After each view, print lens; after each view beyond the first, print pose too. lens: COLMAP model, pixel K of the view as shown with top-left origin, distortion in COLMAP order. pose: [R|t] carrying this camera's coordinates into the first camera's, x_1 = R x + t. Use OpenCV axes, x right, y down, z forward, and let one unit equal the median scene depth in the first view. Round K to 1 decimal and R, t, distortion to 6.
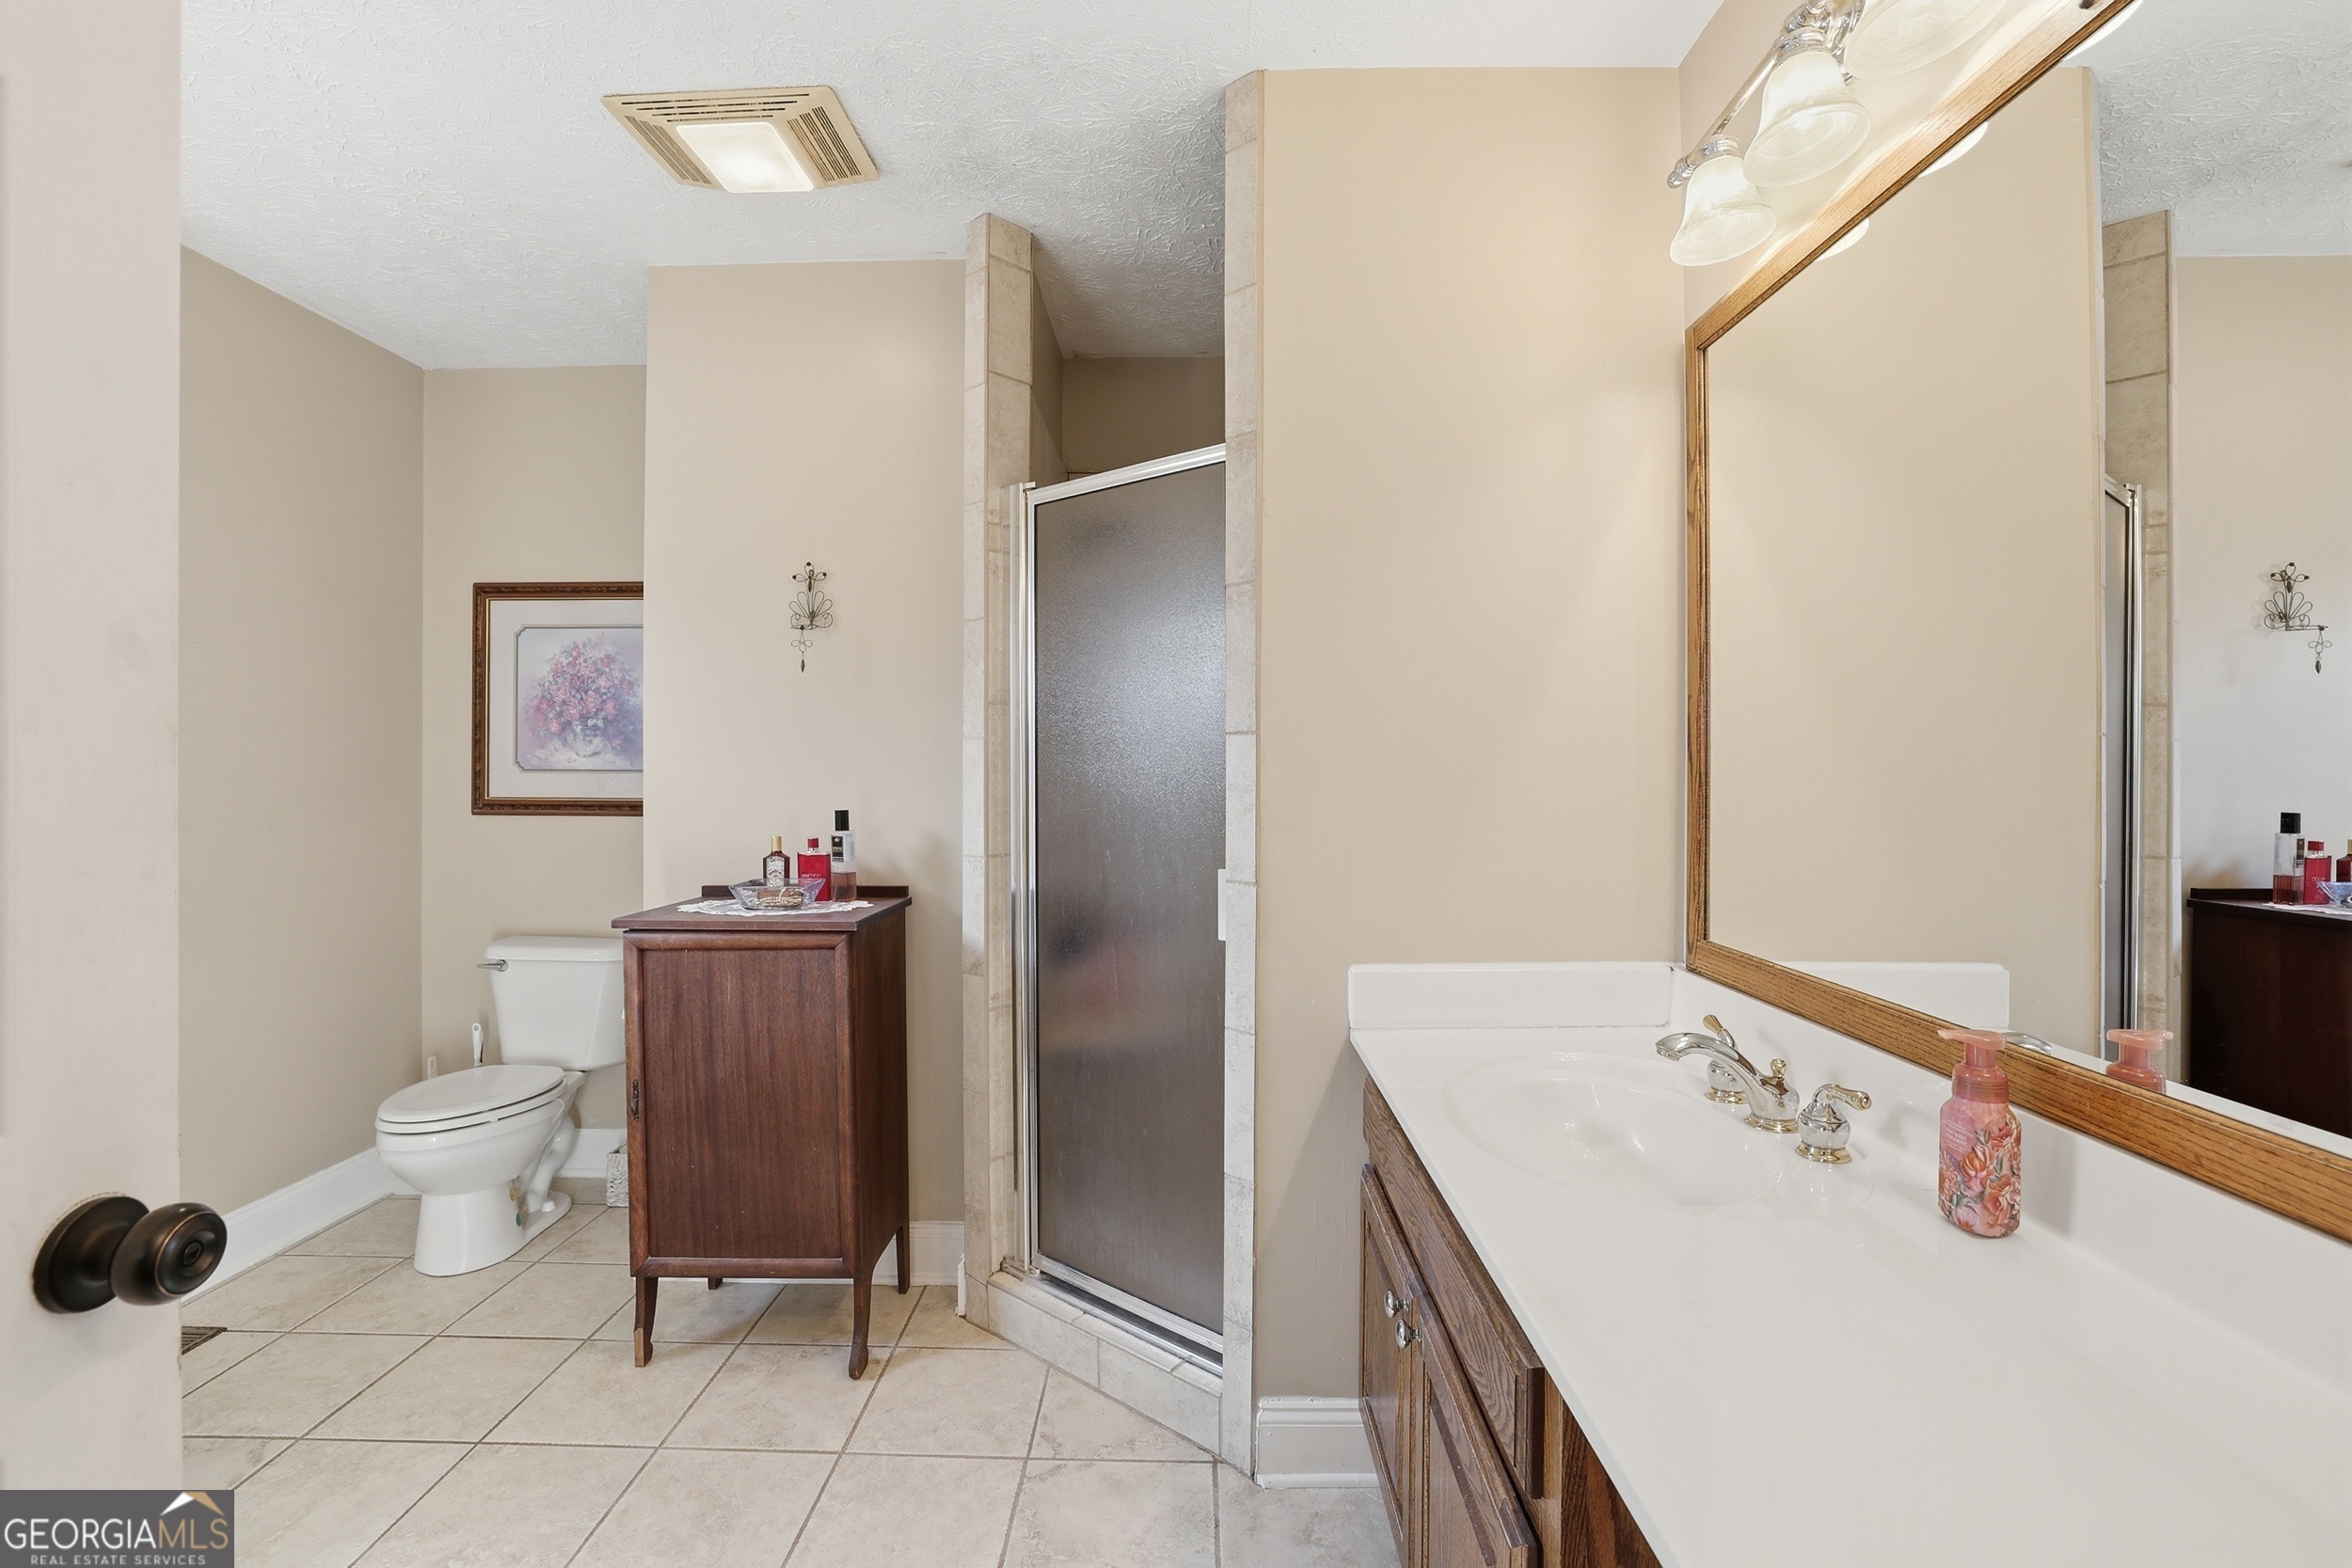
lens RADIAL K [[995.7, 0, 1177.6], [0, 995.7, 771.1], [0, 0, 1]] dist [-0.014500, 0.001526]
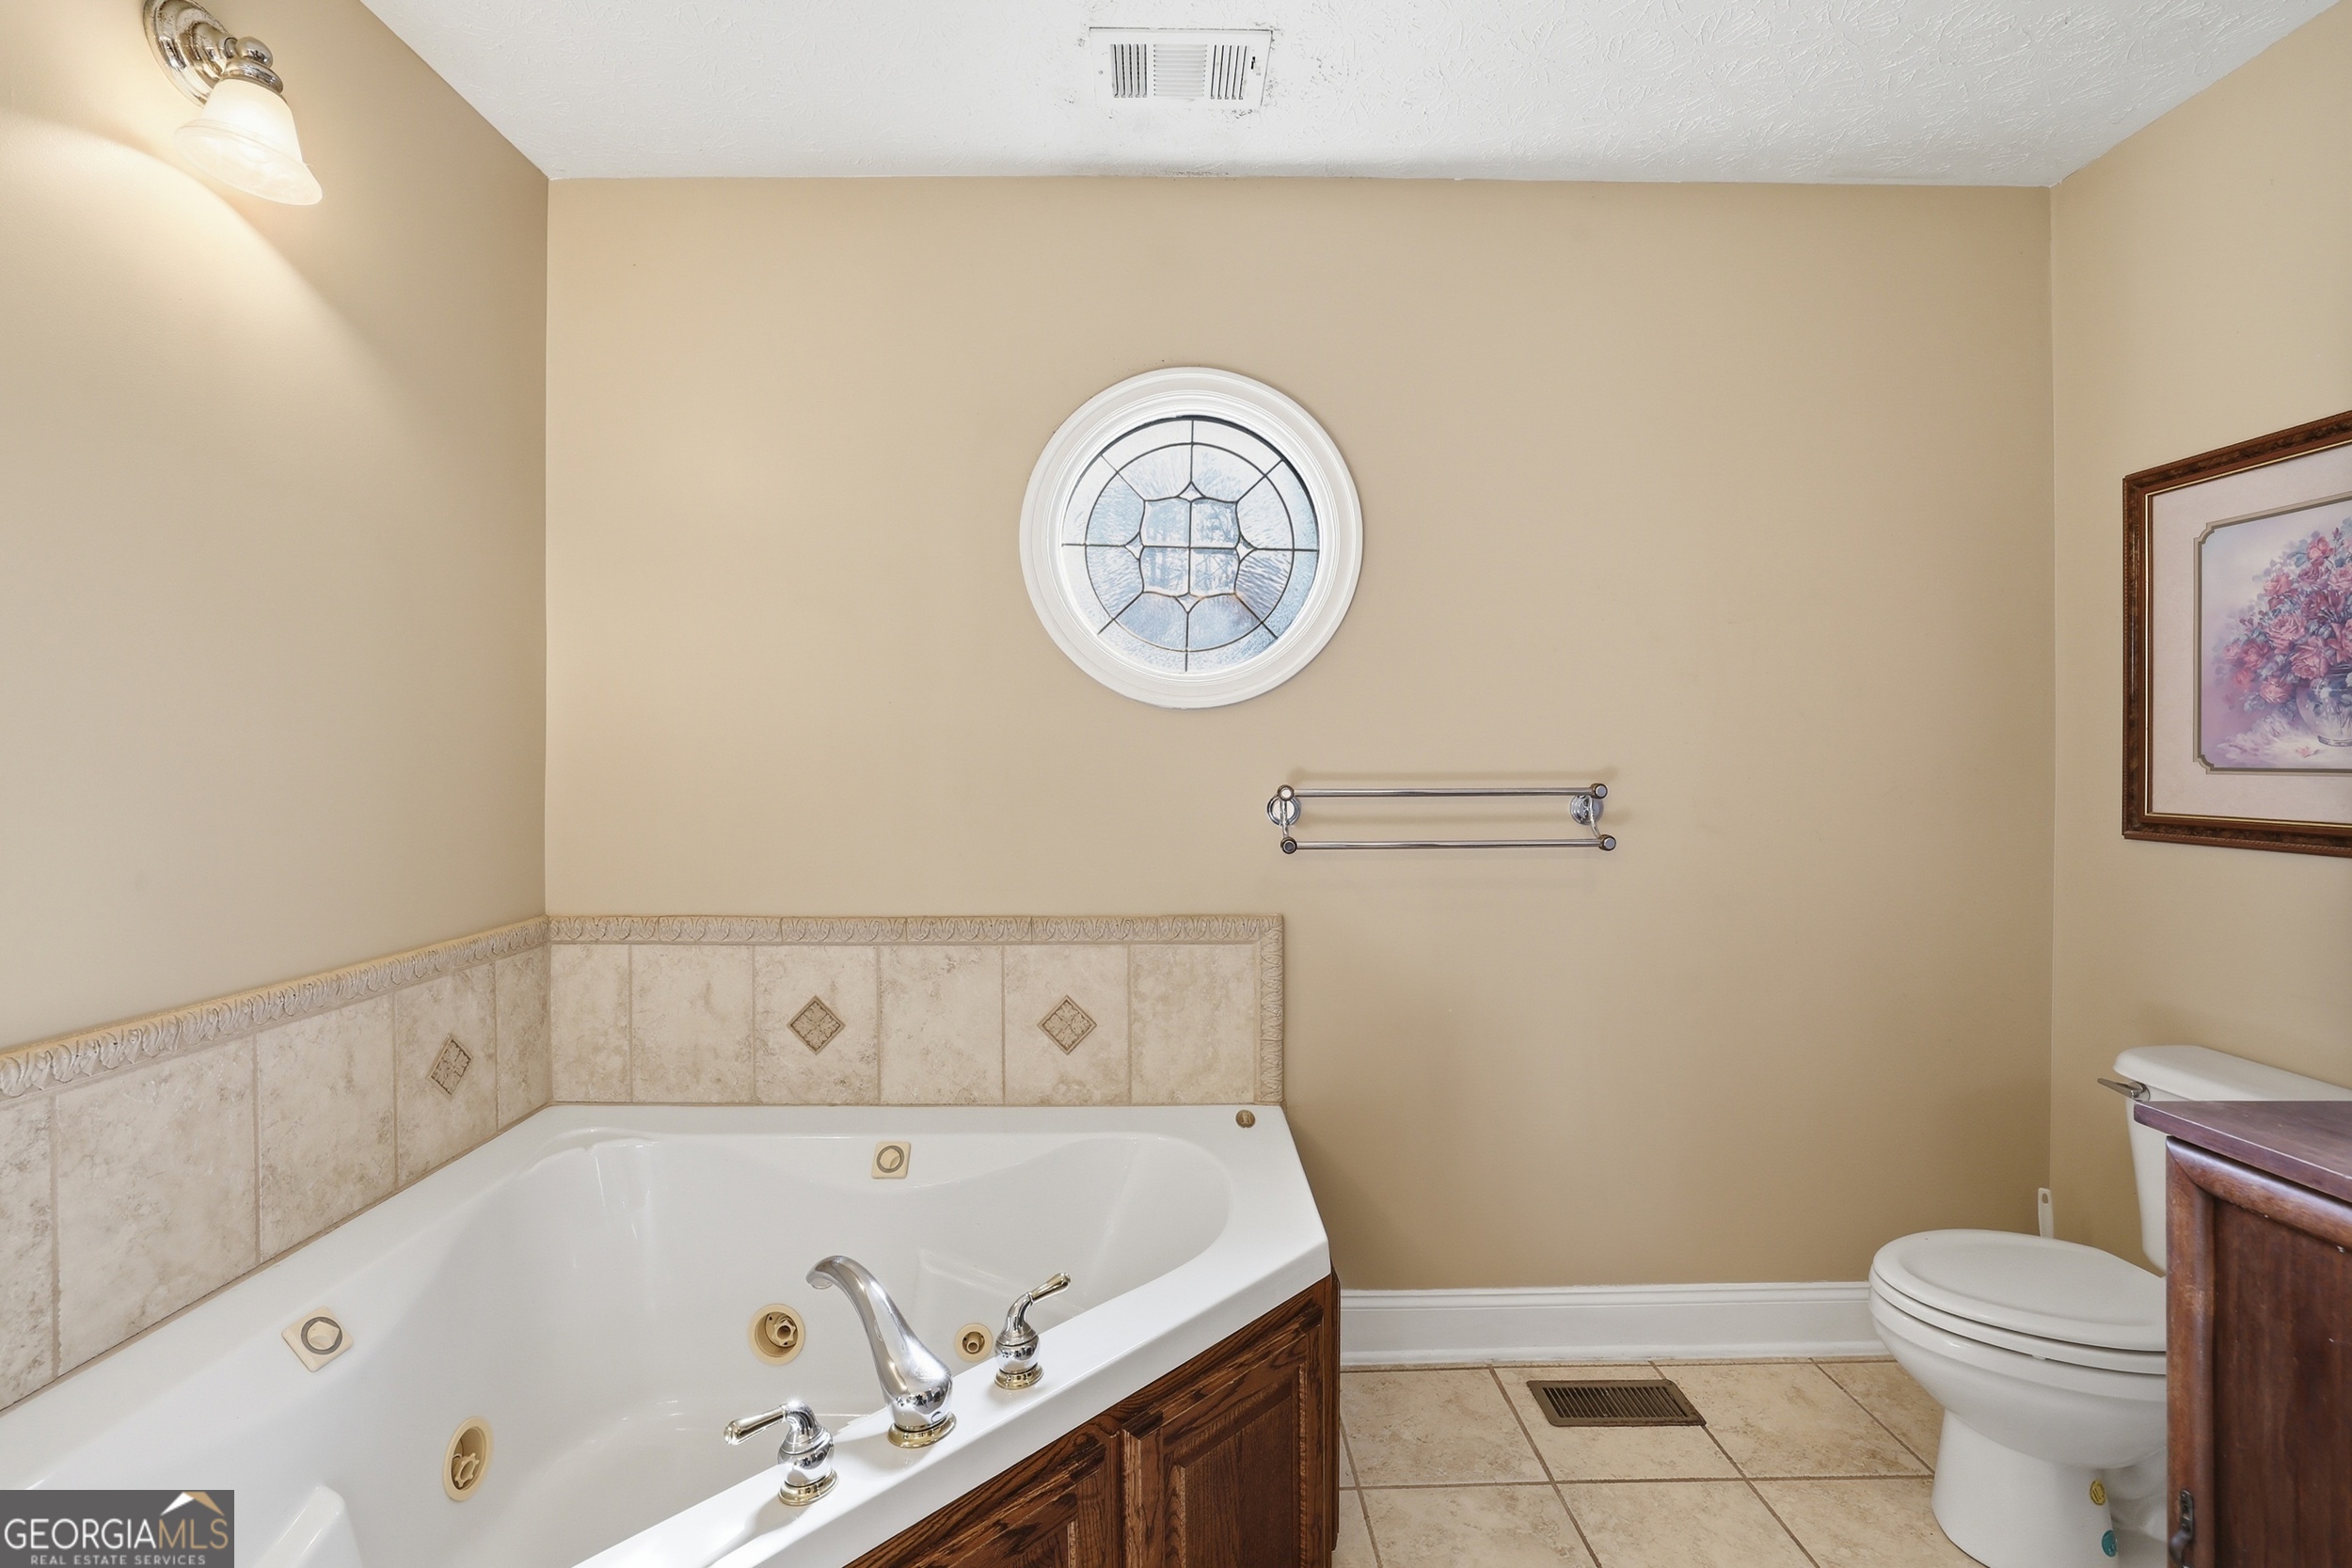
lens RADIAL K [[995.7, 0, 1176.0], [0, 995.7, 767.9], [0, 0, 1]] dist [-0.014500, 0.001526]
pose [[0.029123, 0.002008, -0.999574, -0.093235], [-0.008980, 0.999958, 0.001747, 0.002736], [0.999535, 0.008925, 0.029140, 0.364901]]
